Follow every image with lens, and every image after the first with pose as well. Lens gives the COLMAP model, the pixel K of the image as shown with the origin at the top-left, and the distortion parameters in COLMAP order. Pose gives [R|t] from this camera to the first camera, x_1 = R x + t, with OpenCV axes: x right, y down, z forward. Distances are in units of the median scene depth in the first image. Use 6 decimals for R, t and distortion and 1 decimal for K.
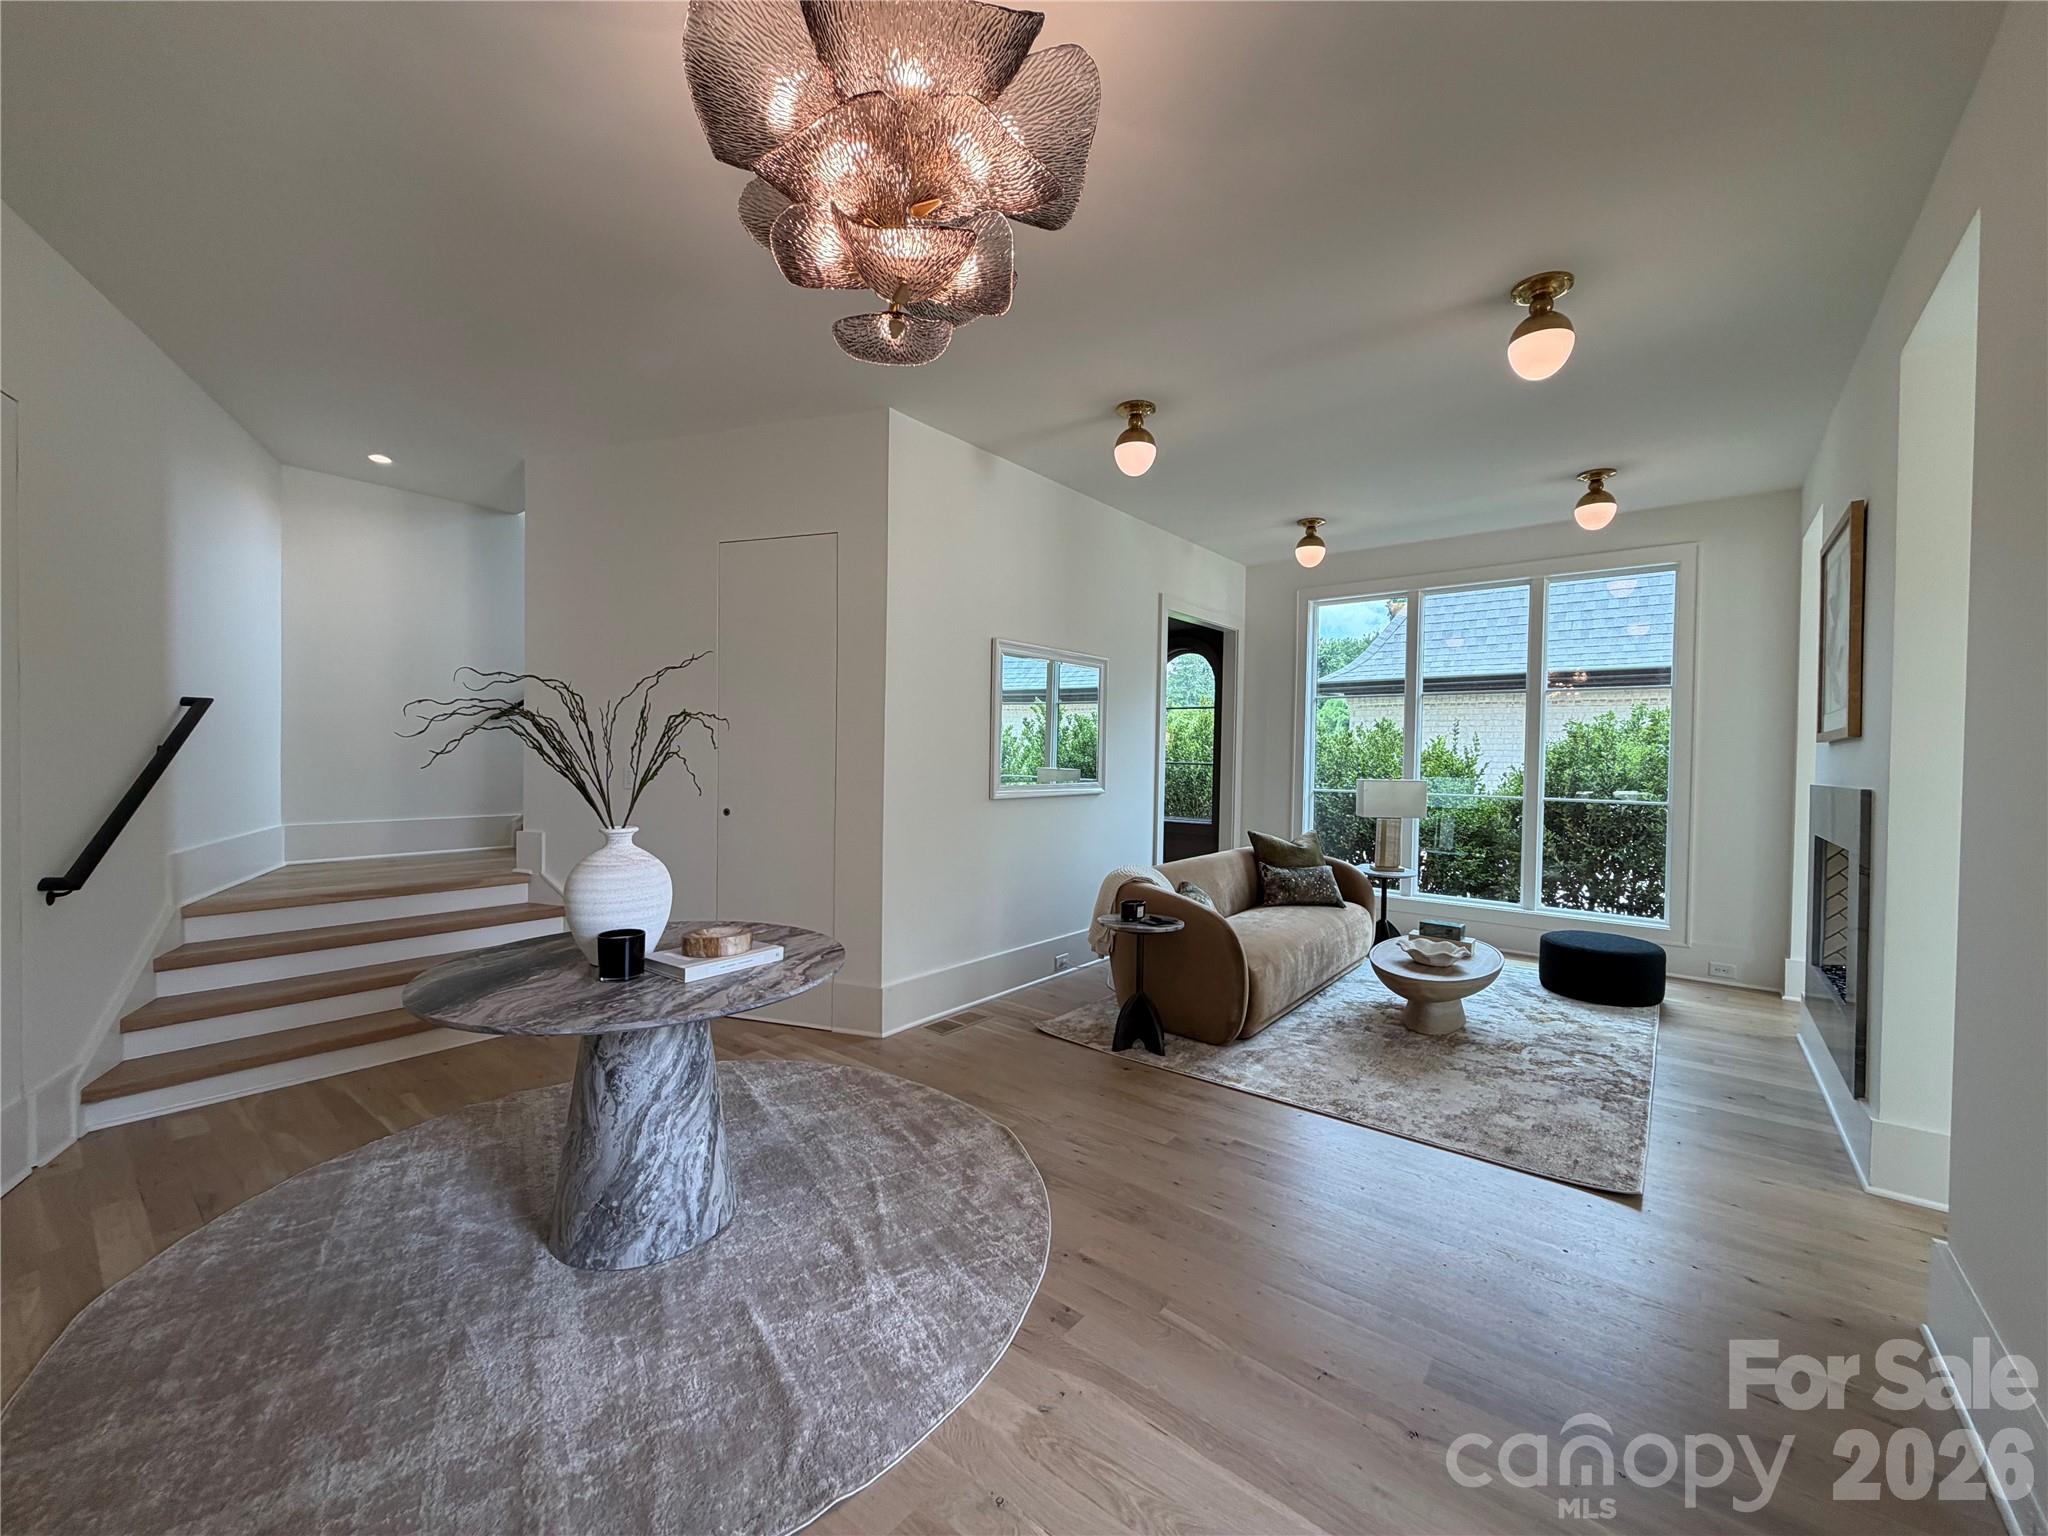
lens RADIAL K [[816.6, 0, 1013.3], [0, 816.6, 764.9], [0, 0, 1]] dist [-0.000437, -0.000119]
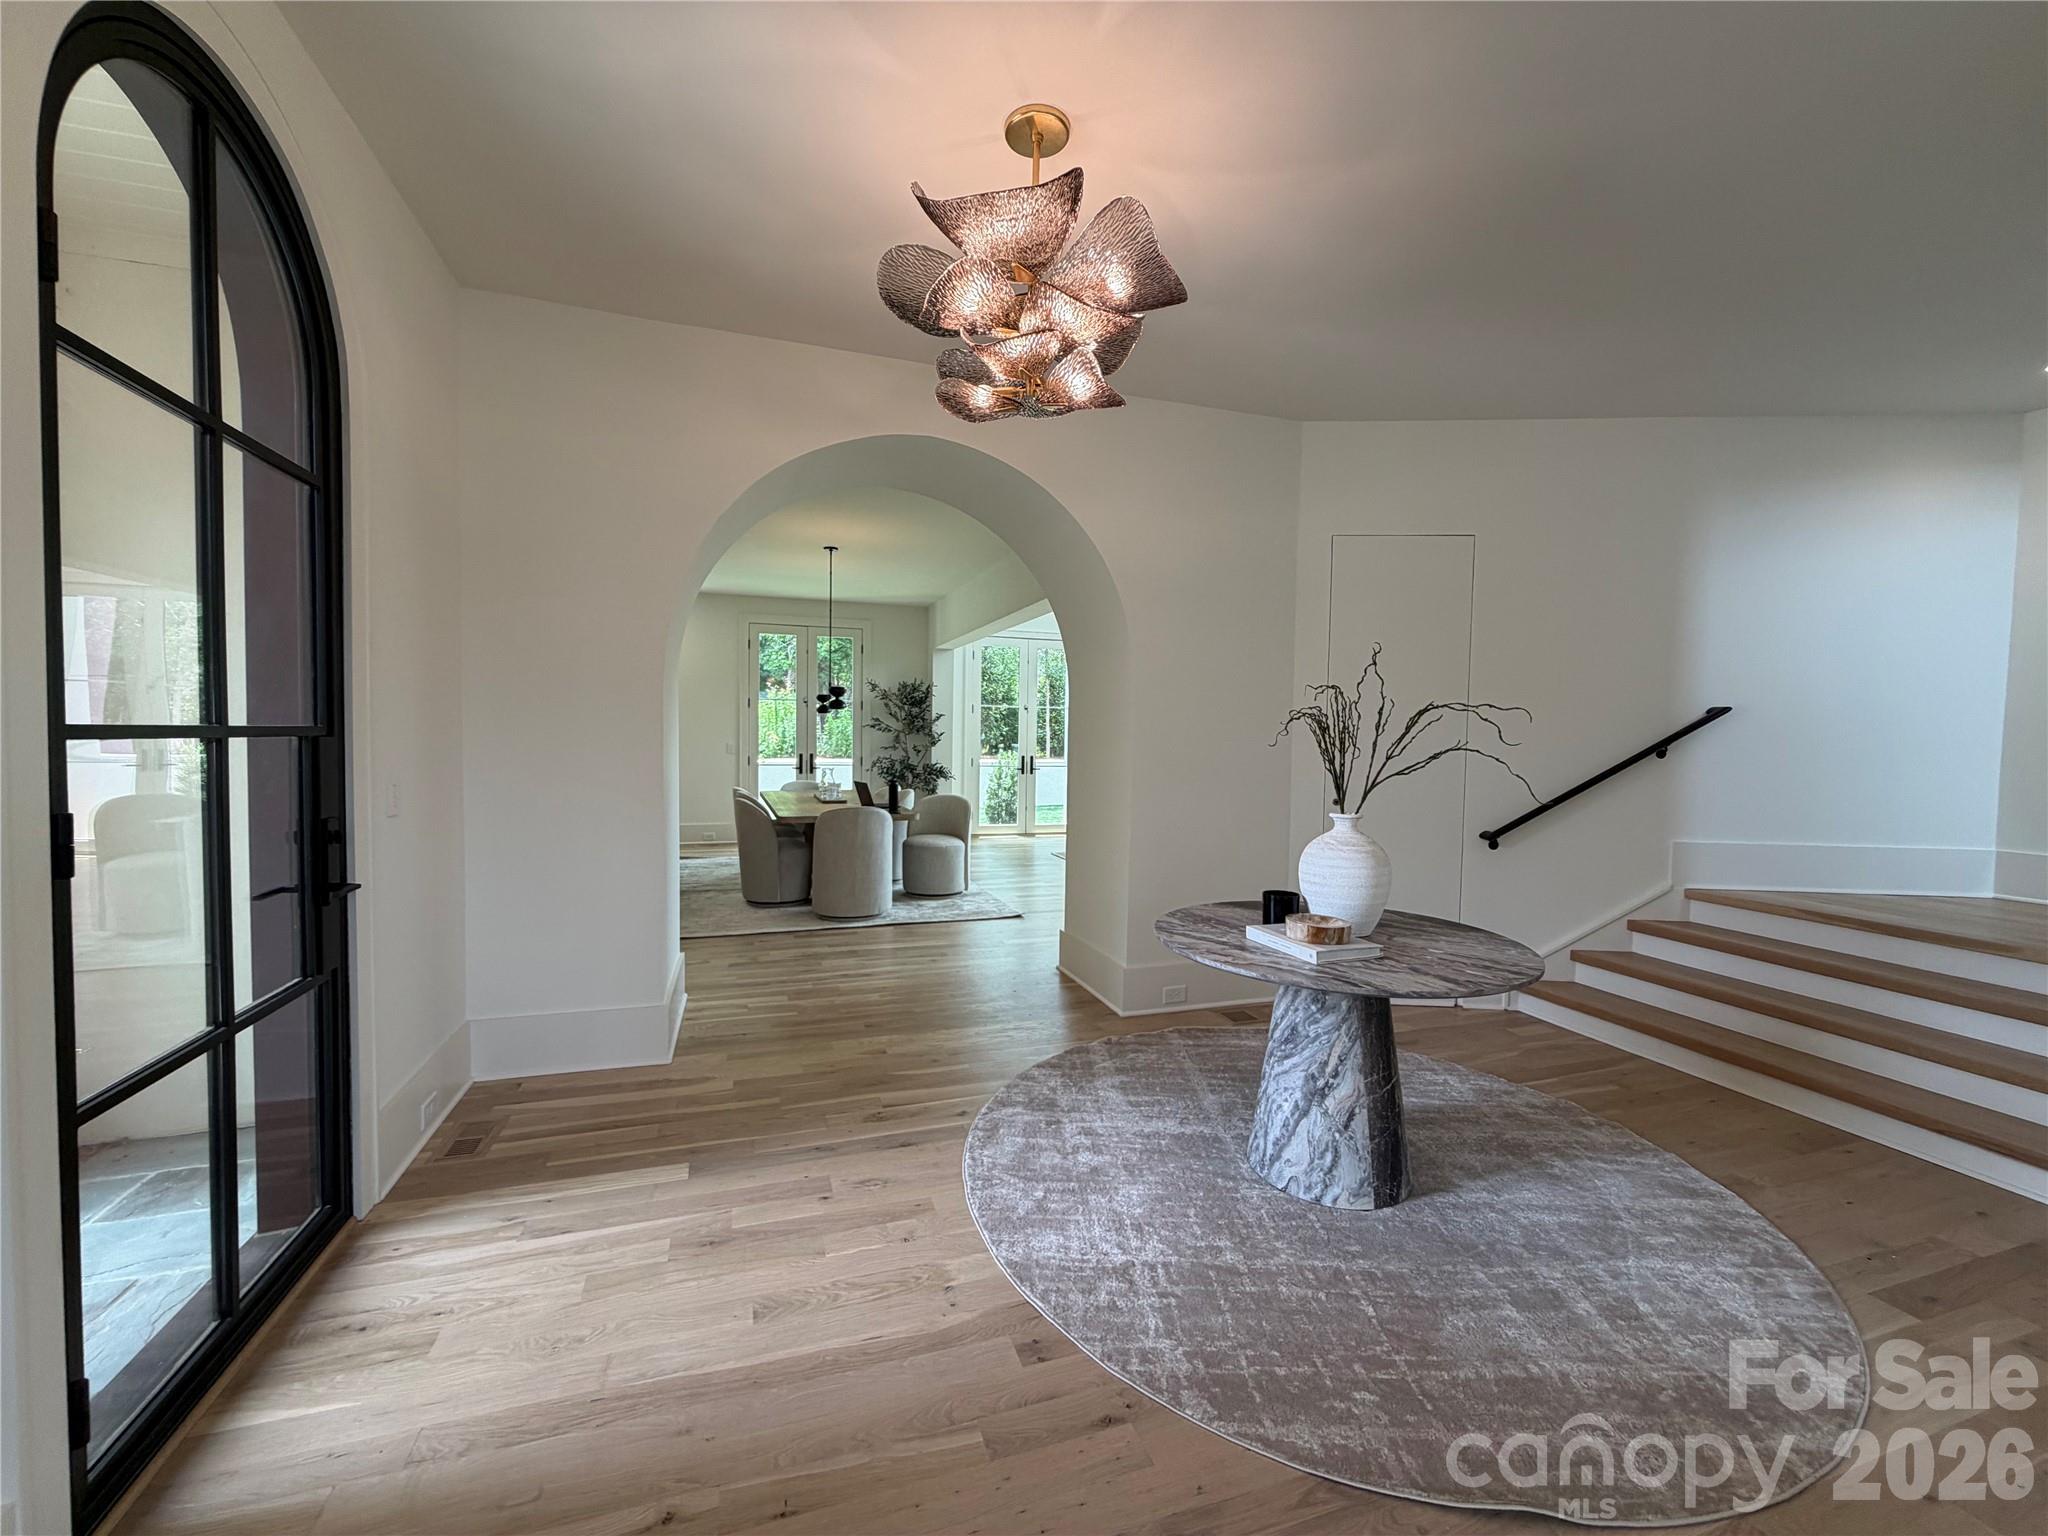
lens RADIAL K [[811.0, 0, 1016.3], [0, 811.0, 760.7], [0, 0, 1]] dist [-0.002477, 0.006302]
pose [[-0.535735, 0.006986, -0.844357, 0.379792], [-0.034650, 0.998942, 0.030250, -0.008235], [0.843675, 0.045463, -0.534926, 0.651154]]
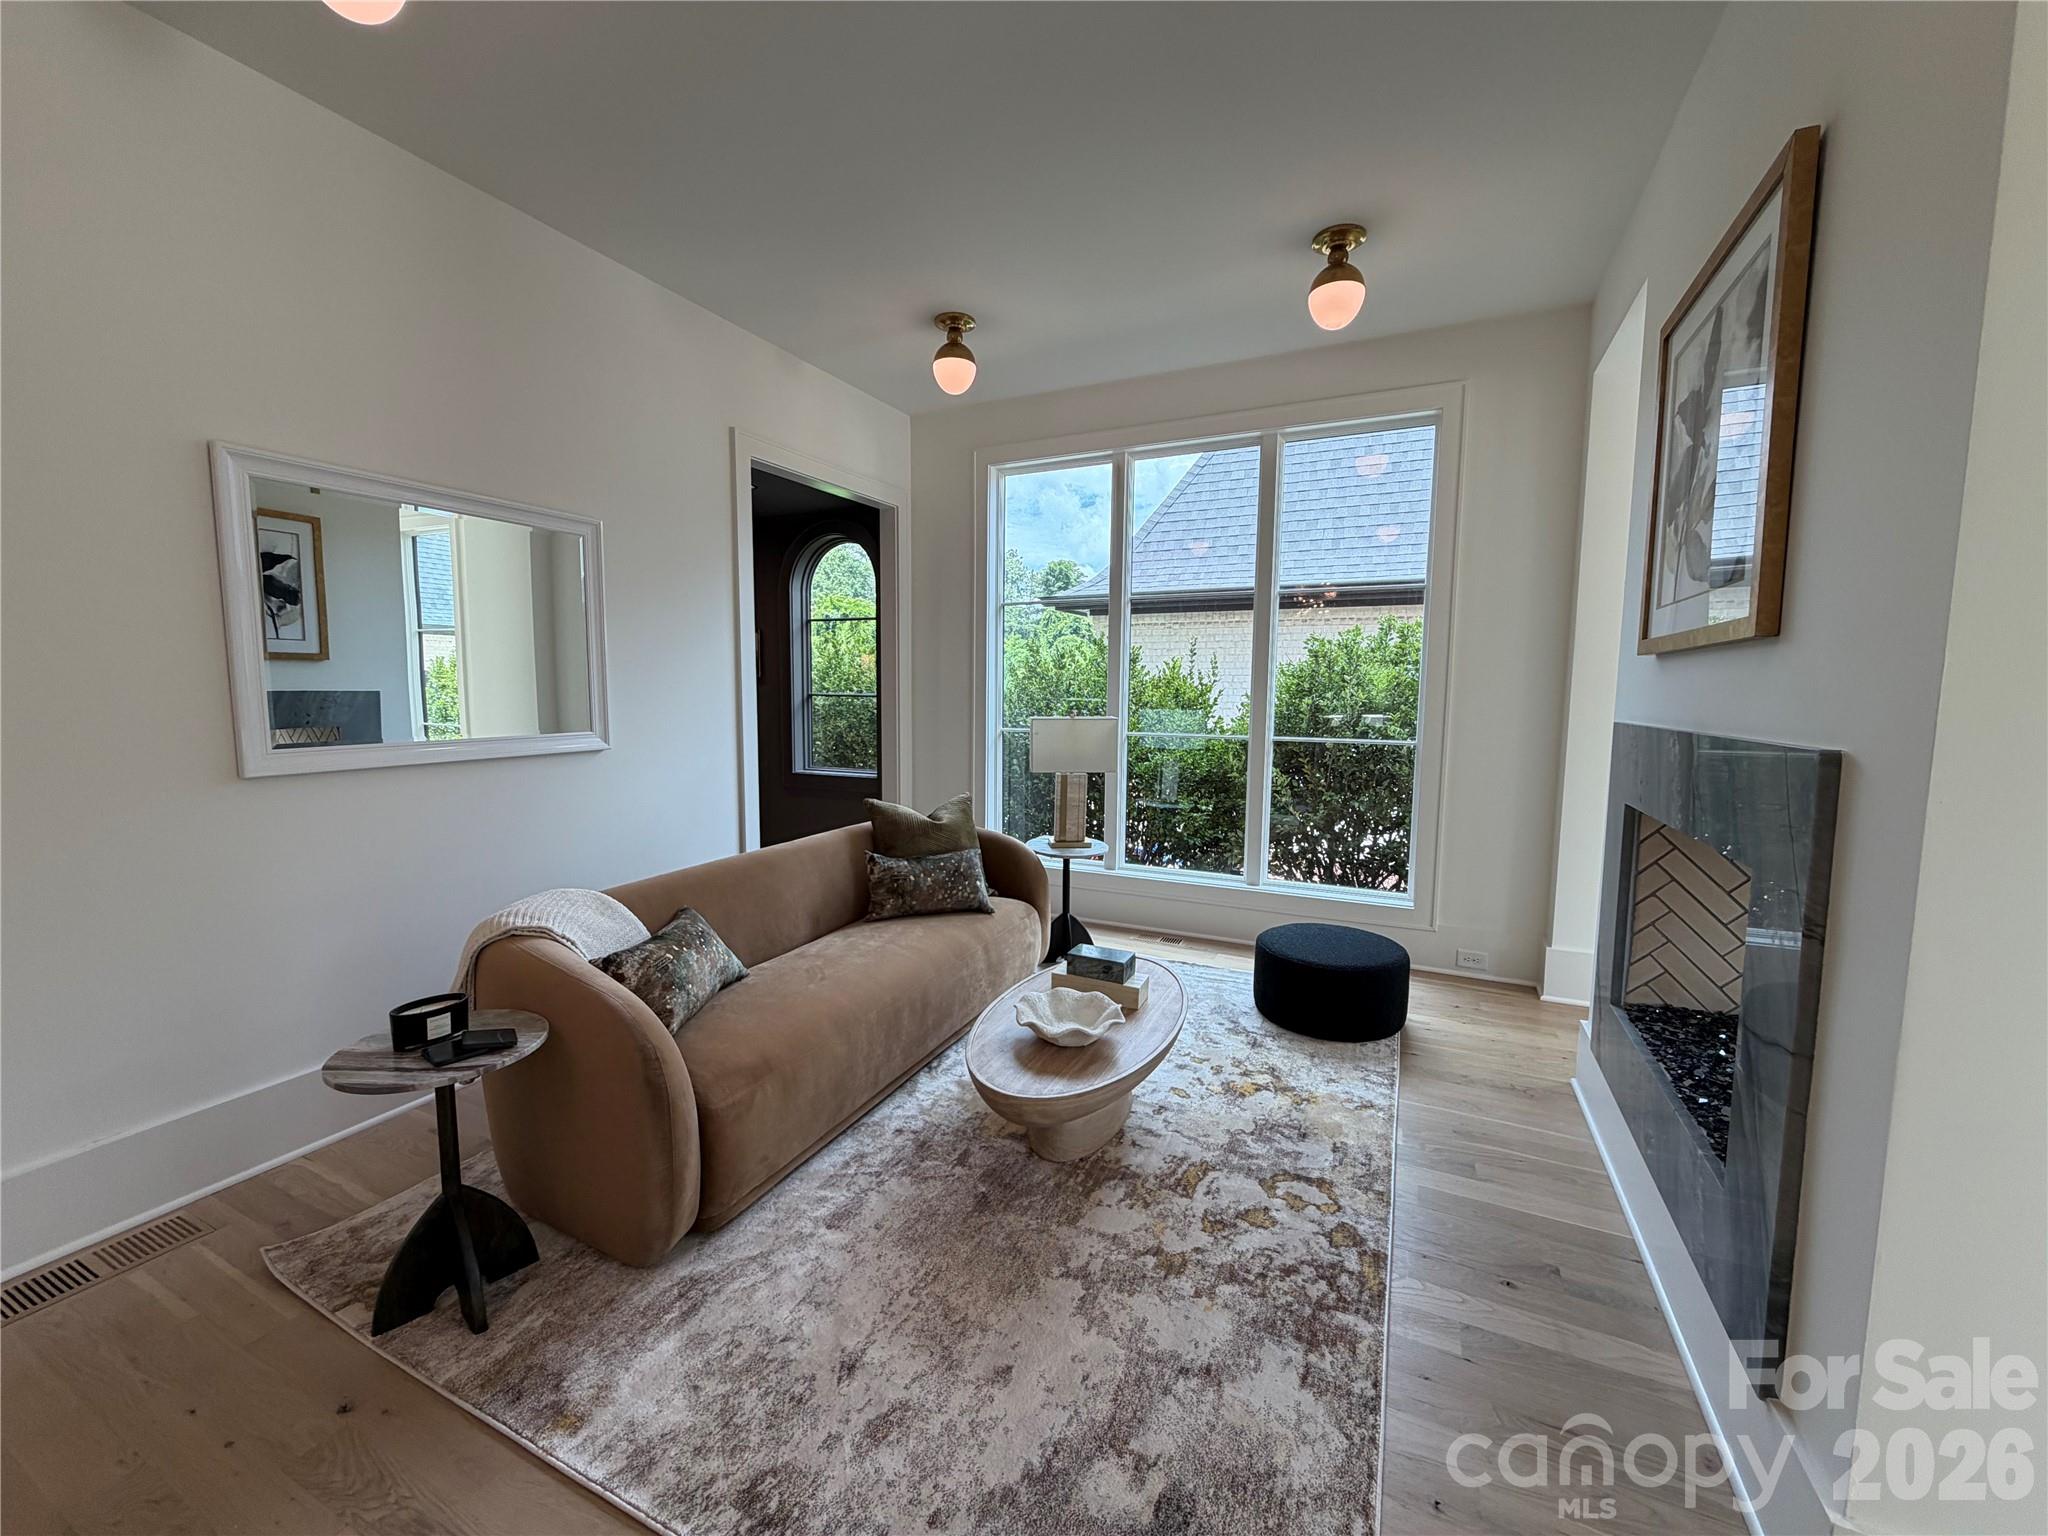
lens RADIAL K [[816.6, 0, 1013.3], [0, 816.6, 764.9], [0, 0, 1]] dist [-0.000437, -0.000119]
pose [[0.973930, -0.032166, 0.224557, 0.324991], [0.012613, 0.996043, 0.087973, -0.004272], [-0.226498, -0.082847, 0.970482, 0.423916]]
